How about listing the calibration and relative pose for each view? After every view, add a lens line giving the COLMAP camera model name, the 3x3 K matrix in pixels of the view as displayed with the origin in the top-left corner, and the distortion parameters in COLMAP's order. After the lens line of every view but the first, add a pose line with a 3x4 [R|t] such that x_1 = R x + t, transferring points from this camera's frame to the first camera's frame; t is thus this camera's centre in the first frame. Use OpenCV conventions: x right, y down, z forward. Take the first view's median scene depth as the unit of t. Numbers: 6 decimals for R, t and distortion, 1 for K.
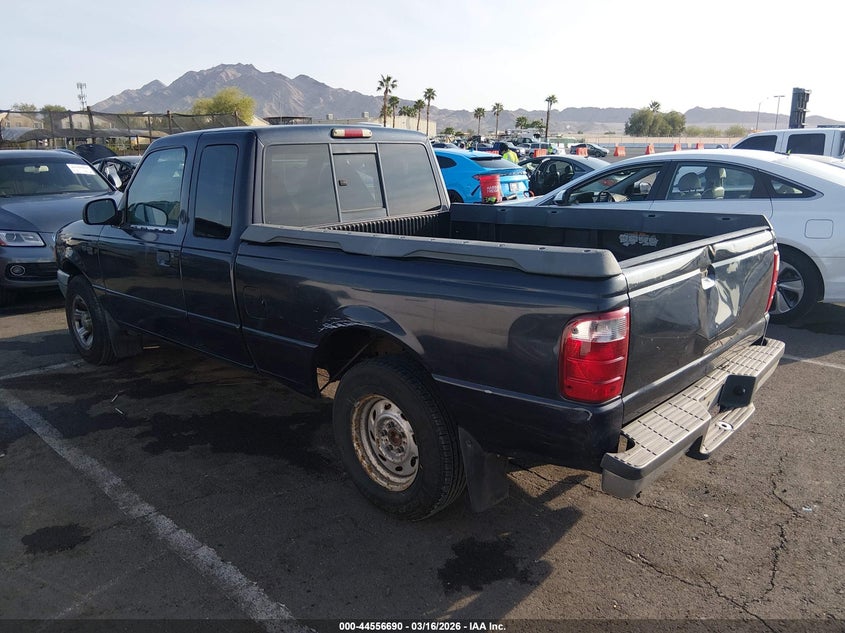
lens RADIAL K [[659.5, 0, 422.5], [0, 659.5, 316.5], [0, 0, 1]] dist [0.004998, -0.080411]
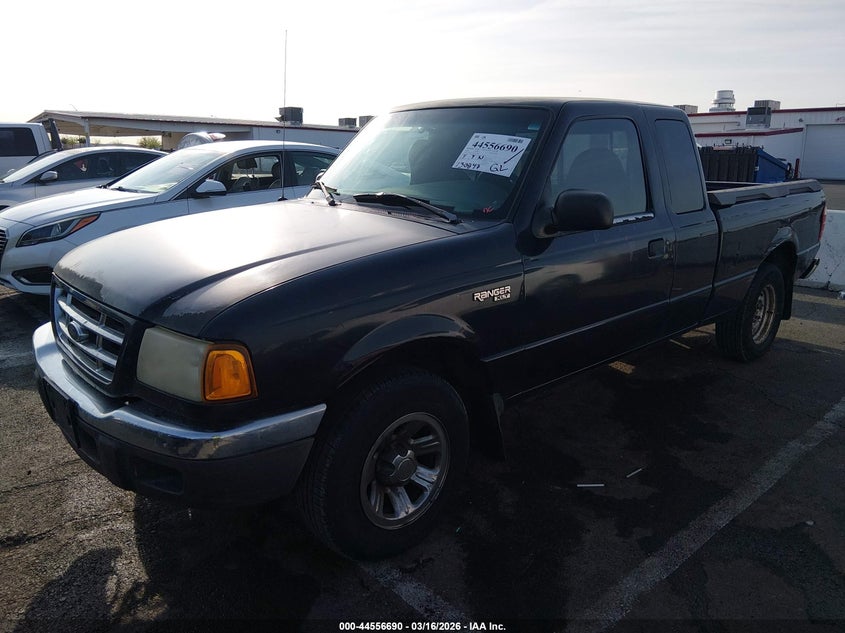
lens RADIAL K [[659.5, 0, 422.5], [0, 659.5, 316.5], [0, 0, 1]] dist [0.004998, -0.080411]
pose [[0.055945, -0.221711, 0.973506, -1.241087], [0.221851, 0.953419, 0.204387, -0.242968], [-0.973474, 0.204539, 0.102526, 1.206579]]
